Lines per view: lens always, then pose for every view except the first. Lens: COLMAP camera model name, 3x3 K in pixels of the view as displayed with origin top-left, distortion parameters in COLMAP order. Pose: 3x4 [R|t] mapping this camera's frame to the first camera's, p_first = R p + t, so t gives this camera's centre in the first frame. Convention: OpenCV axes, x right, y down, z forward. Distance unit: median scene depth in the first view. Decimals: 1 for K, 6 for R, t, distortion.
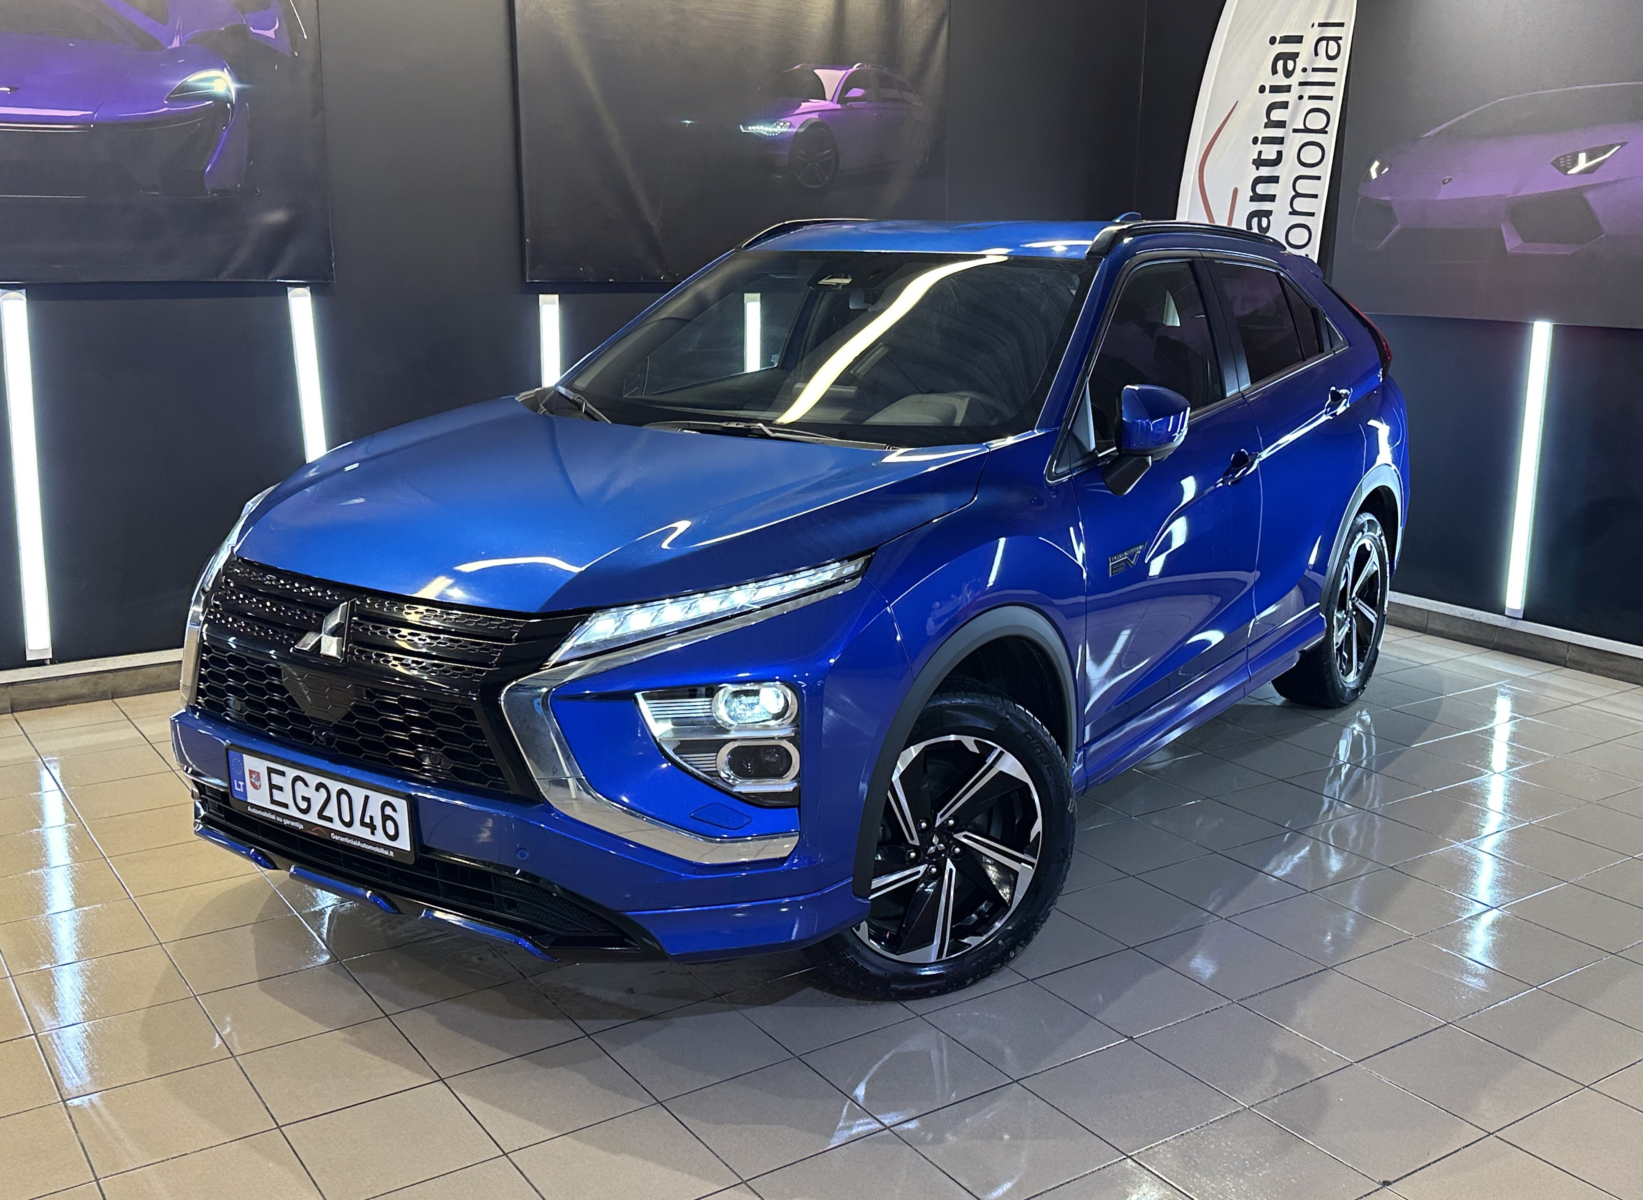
lens RADIAL K [[1616.1, 0, 815.6], [0, 1616.1, 580.1], [0, 0, 1]] dist [-0.000027, -0.000051]
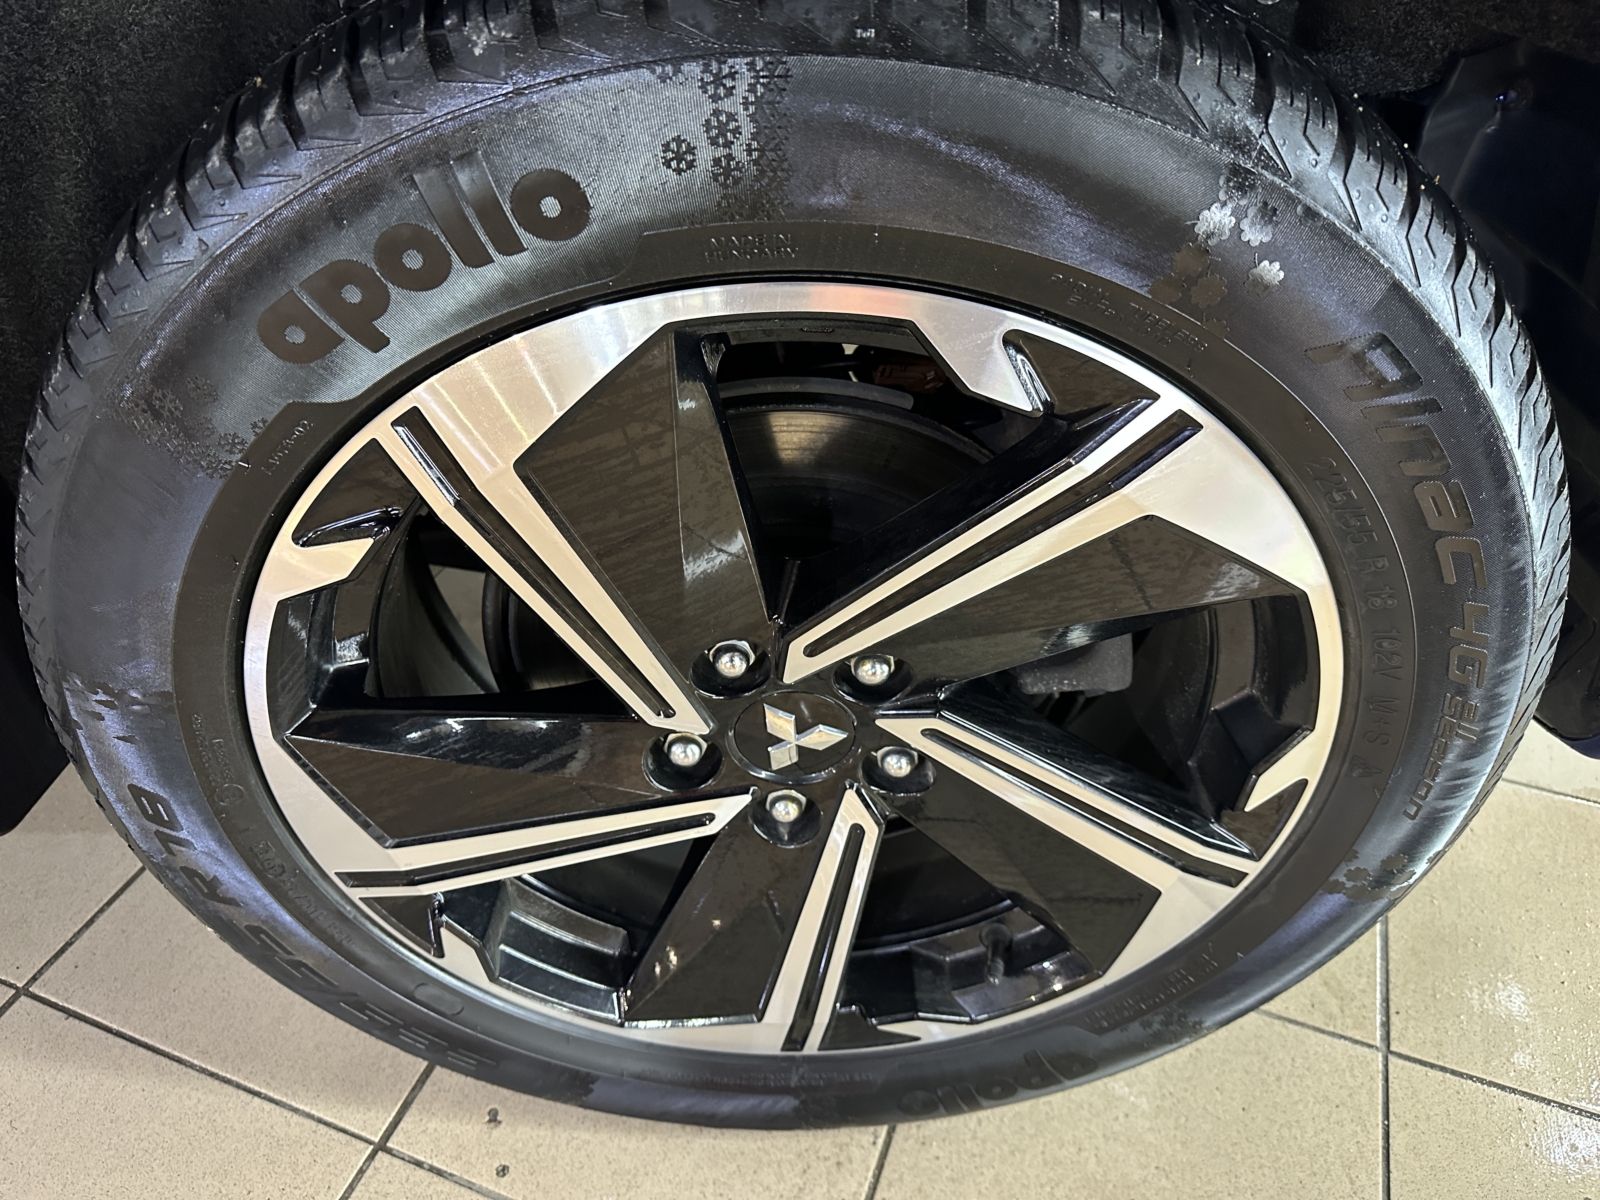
lens RADIAL K [[1124.5, 0, 800.0], [0, 1124.5, 600.0], [0, 0, 1]] dist [-0.001519, -0.000766]
pose [[0.908534, 0.266594, -0.321703, 0.059788], [-0.085469, 0.872281, 0.481478, 0.033950], [0.408975, -0.409944, 0.815282, 0.431408]]
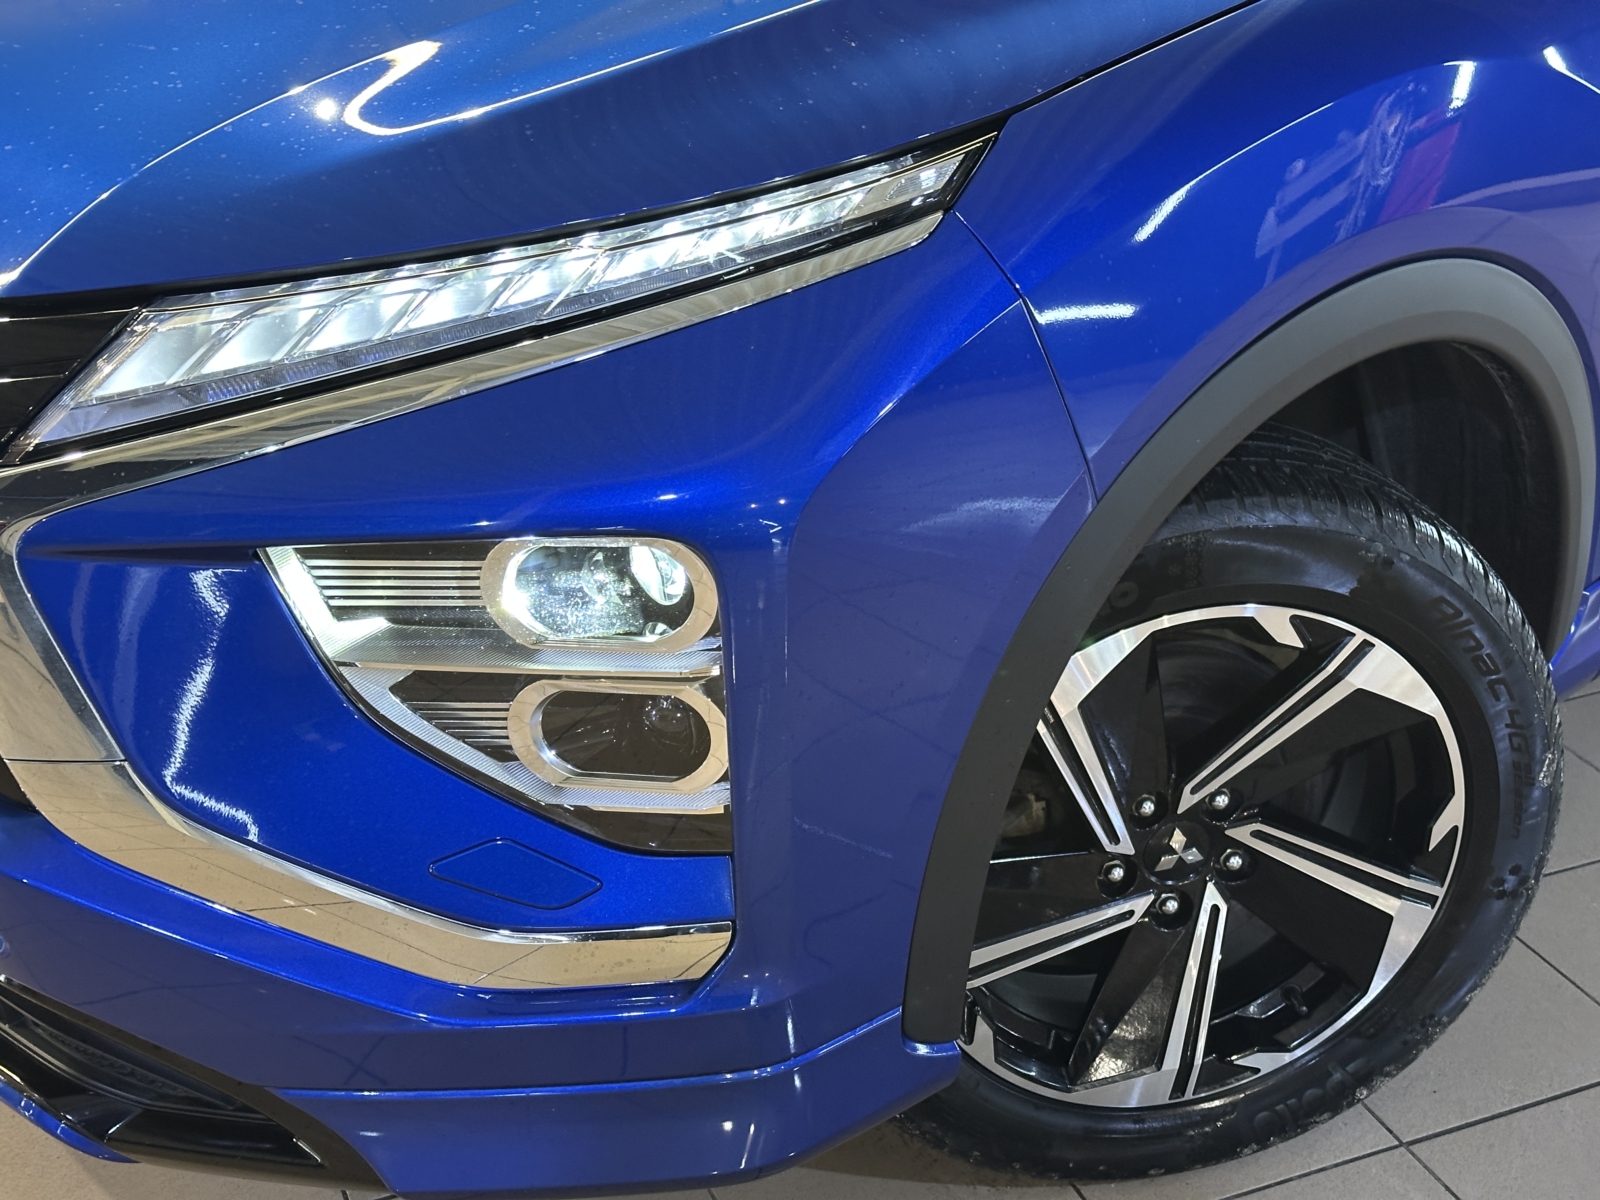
lens RADIAL K [[2238.2, 0, 800.0], [0, 2238.2, 600.0], [0, 0, 1]] dist [-0.003033, -0.017864]
pose [[0.976741, 0.069157, -0.202965, 0.044745], [-0.008657, 0.958508, 0.284933, -0.025762], [0.214248, -0.276549, 0.936813, 0.235837]]
